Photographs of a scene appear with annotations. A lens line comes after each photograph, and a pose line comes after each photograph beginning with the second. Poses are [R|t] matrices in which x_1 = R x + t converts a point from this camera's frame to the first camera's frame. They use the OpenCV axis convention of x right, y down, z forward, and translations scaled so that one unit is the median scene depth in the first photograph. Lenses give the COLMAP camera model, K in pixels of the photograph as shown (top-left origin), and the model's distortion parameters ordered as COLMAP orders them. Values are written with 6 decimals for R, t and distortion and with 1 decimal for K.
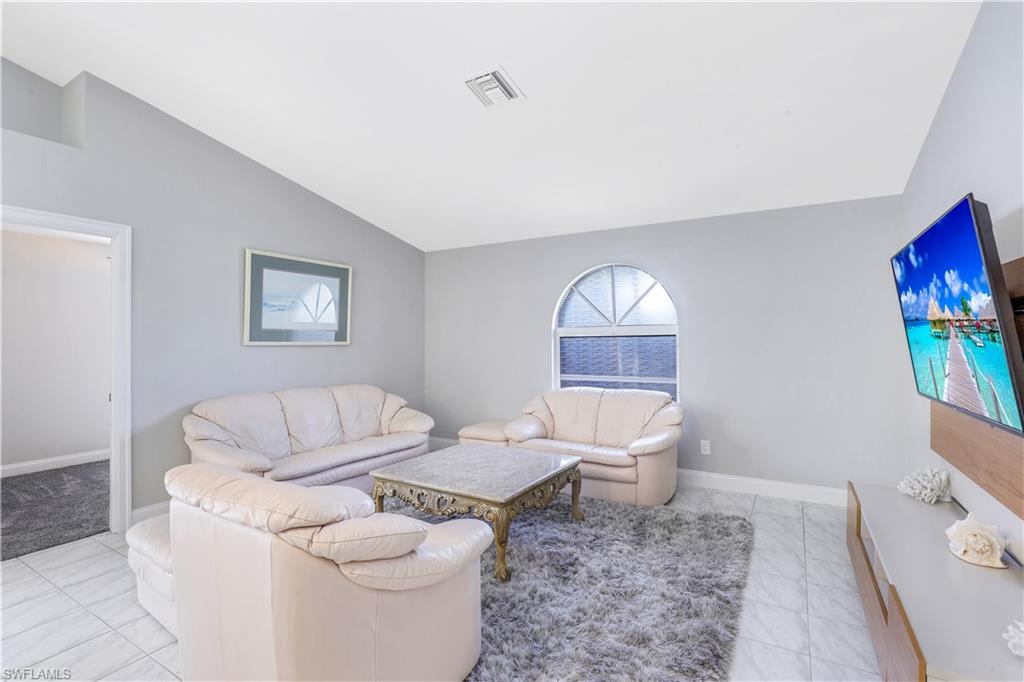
lens RADIAL K [[477.7, 0, 512.0], [0, 477.7, 341.0], [0, 0, 1]] dist [-0.002294, -0.000235]
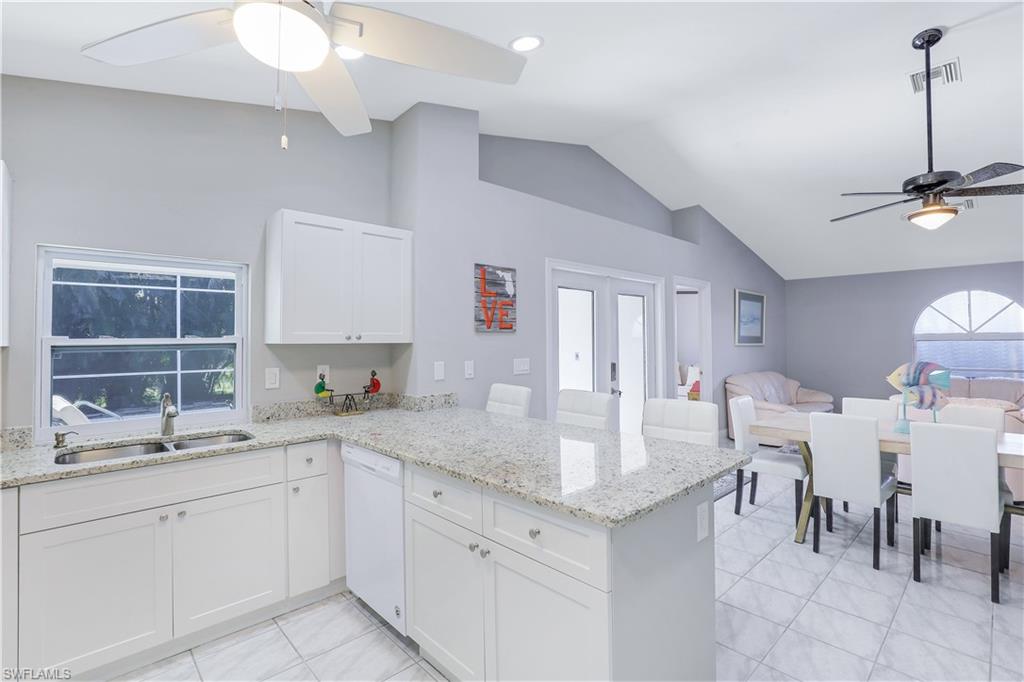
lens RADIAL K [[480.4, 0, 512.8], [0, 480.4, 324.9], [0, 0, 1]] dist [-0.022149, 0.000009]
pose [[0.965484, -0.002596, -0.260451, -0.917084], [-0.005144, 0.999565, -0.029033, -0.010395], [0.260413, 0.029370, 0.965050, -0.892410]]
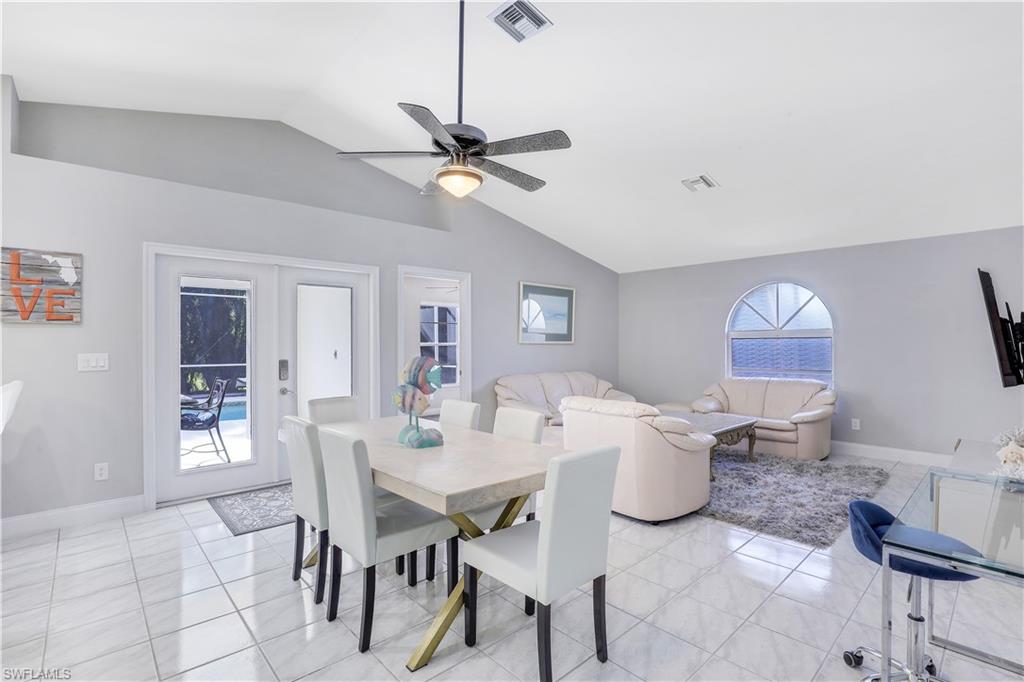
lens RADIAL K [[483.0, 0, 512.0], [0, 483.0, 341.0], [0, 0, 1]] dist [-0.040813, 0.010581]
pose [[0.960803, 0.003679, -0.277206, -0.148789], [-0.004345, 0.999989, -0.001790, 0.005143], [0.277196, 0.002924, 0.960809, -0.545697]]
